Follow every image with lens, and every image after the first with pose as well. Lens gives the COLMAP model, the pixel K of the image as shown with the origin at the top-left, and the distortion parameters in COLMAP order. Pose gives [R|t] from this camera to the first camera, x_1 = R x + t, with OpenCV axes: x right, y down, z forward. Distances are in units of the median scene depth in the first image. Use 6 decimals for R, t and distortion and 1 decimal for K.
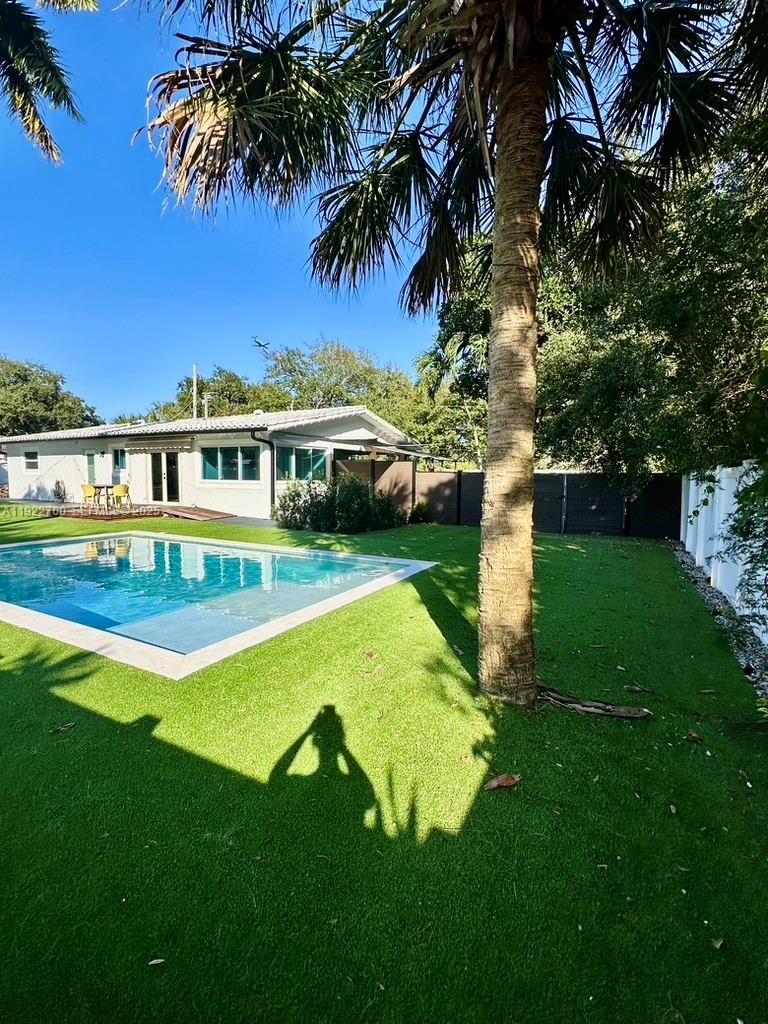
lens RADIAL K [[458.2, 0, 382.4], [0, 458.2, 509.5], [0, 0, 1]] dist [-0.012242, 0.001202]
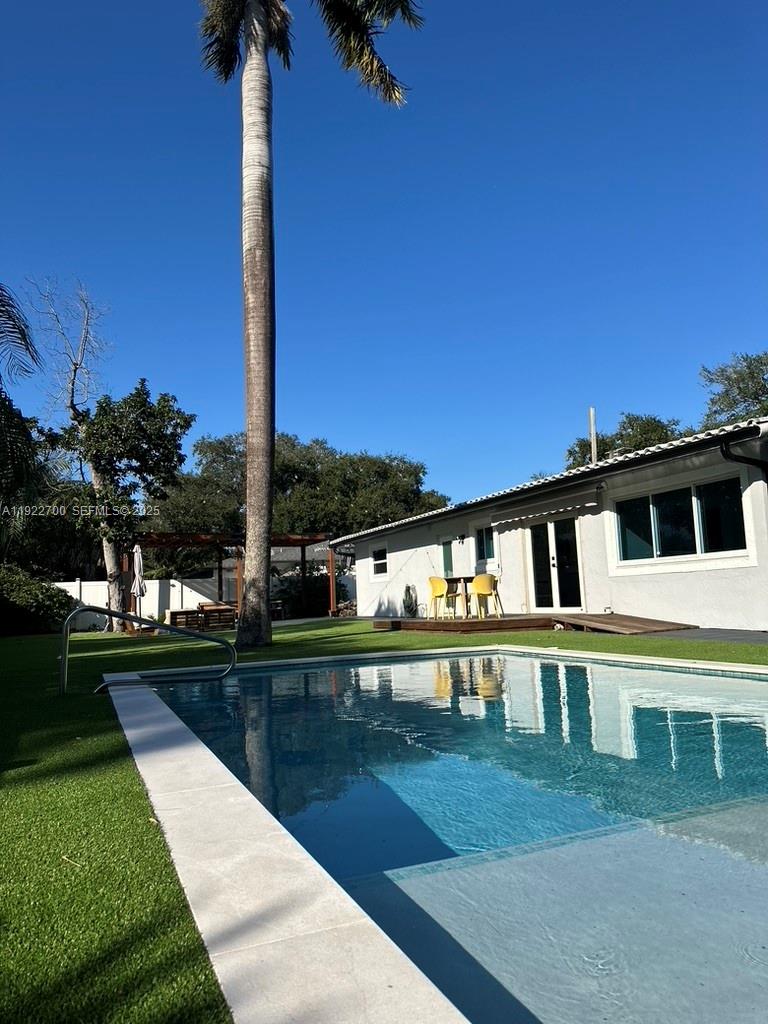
lens RADIAL K [[704.6, 0, 378.1], [0, 704.6, 536.2], [0, 0, 1]] dist [0.090613, -0.130371]
pose [[0.772190, -0.099841, -0.627499, -0.097152], [-0.000997, 0.987386, -0.158329, 0.040716], [0.635391, 0.122886, 0.762350, 0.200700]]
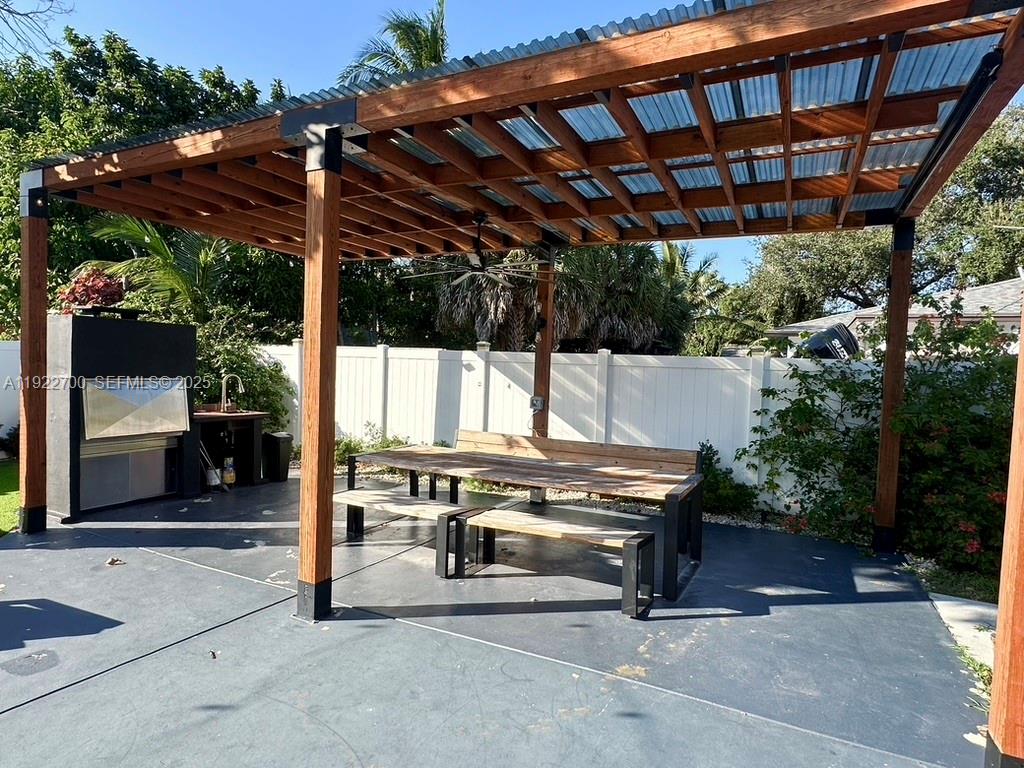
lens RADIAL K [[579.7, 0, 512.0], [0, 579.7, 384.0], [0, 0, 1]] dist [-0.002344, -0.000261]
pose [[0.019162, 0.021361, -0.999588, -1.186429], [-0.108121, 0.993953, 0.019168, -0.132321], [0.993953, 0.107709, 0.021356, 1.375280]]
